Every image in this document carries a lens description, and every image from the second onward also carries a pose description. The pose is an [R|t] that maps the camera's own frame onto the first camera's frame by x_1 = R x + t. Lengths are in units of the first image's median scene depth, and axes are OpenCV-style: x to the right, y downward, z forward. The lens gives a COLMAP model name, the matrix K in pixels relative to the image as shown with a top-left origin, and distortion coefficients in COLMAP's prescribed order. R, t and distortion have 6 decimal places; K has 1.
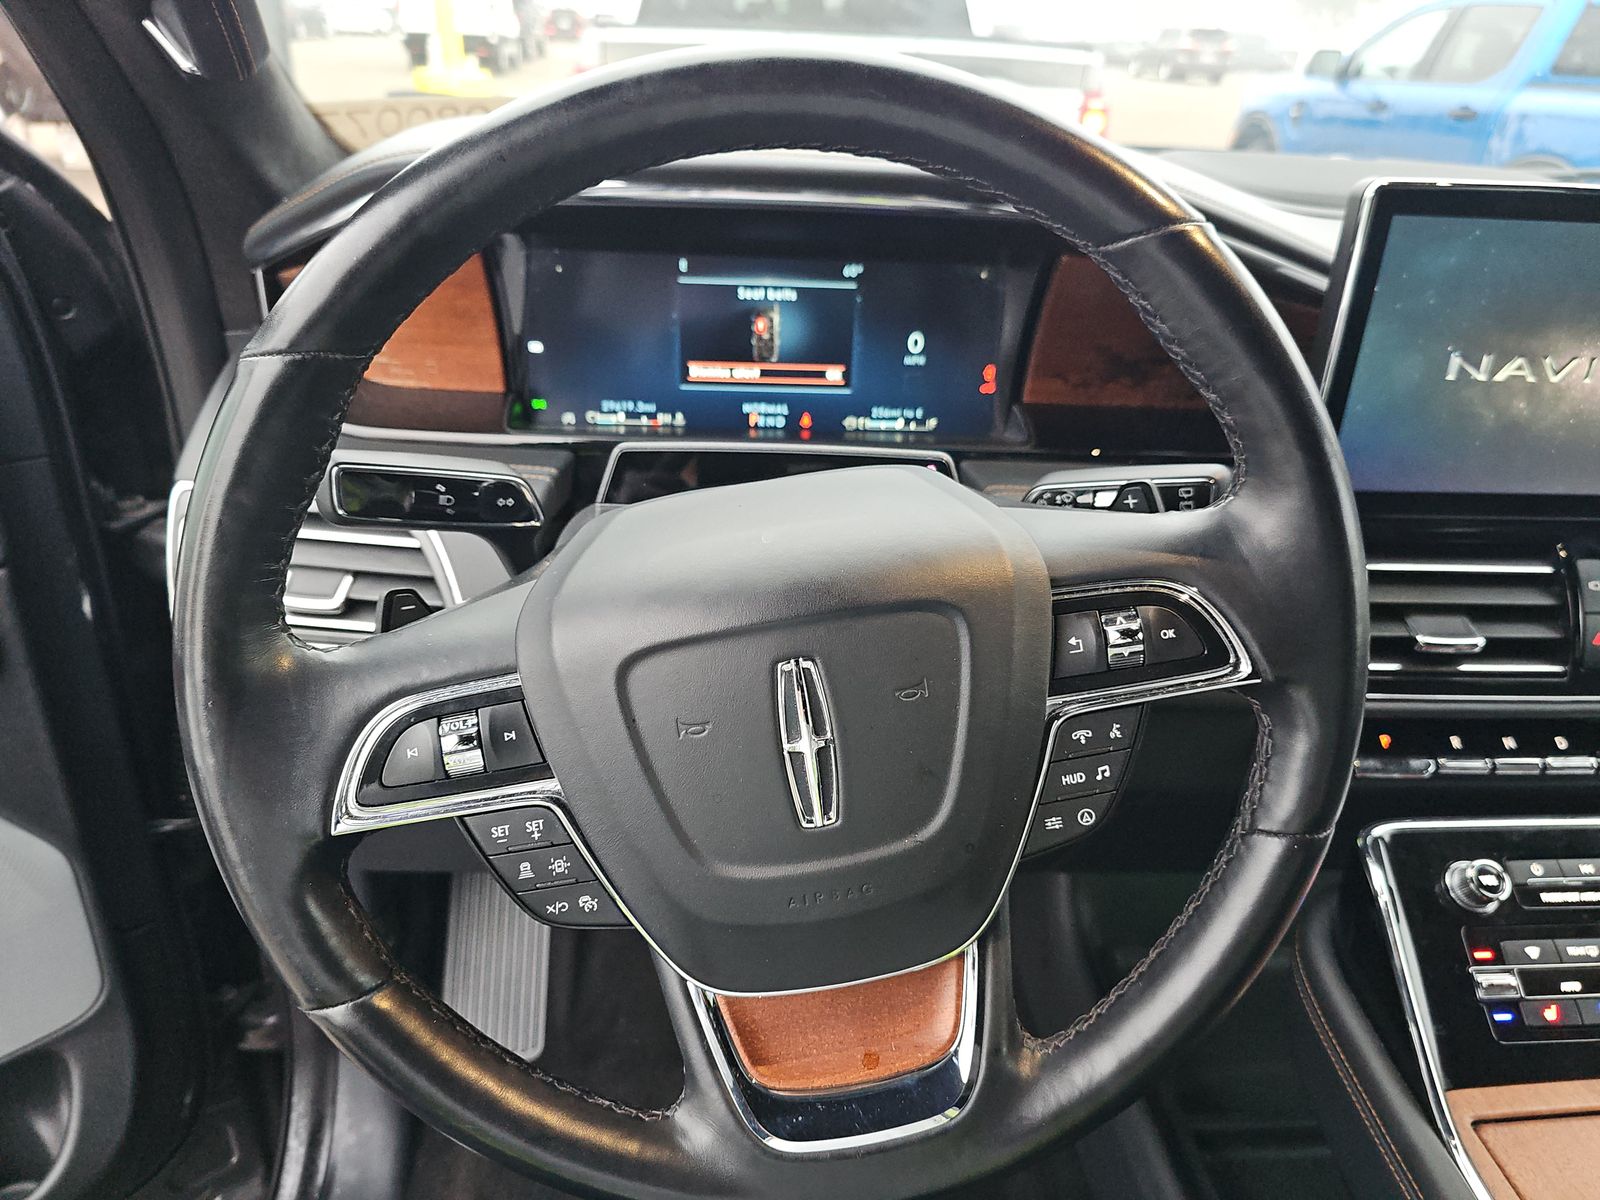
lens RADIAL K [[1080.0, 0, 794.3], [0, 1080.0, 594.4], [0, 0, 1]] dist [0.029245, -0.043696]
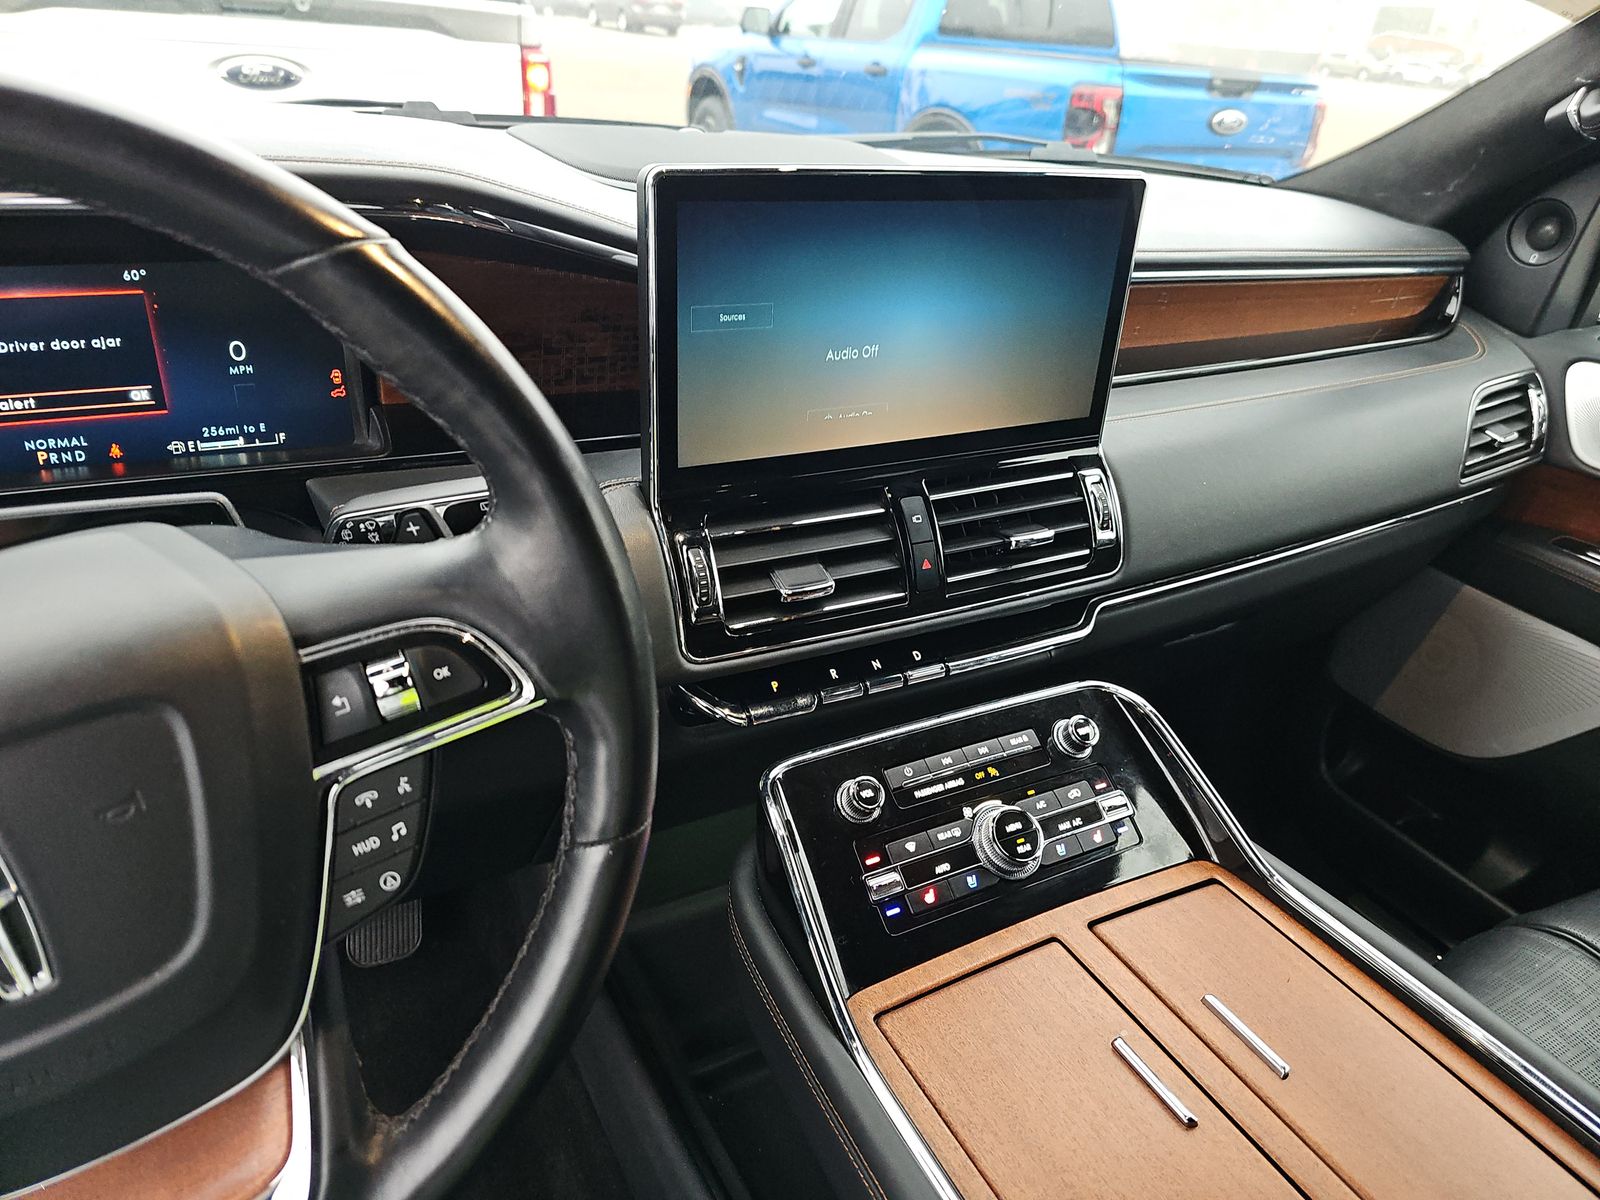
lens RADIAL K [[1080.0, 0, 788.2], [0, 1080.0, 593.2], [0, 0, 1]] dist [0.029245, -0.043696]
pose [[0.904551, -0.170822, 0.390650, 0.154447], [0.156353, 0.985301, 0.068815, -0.029947], [-0.396663, -0.001167, 0.917964, 0.003425]]
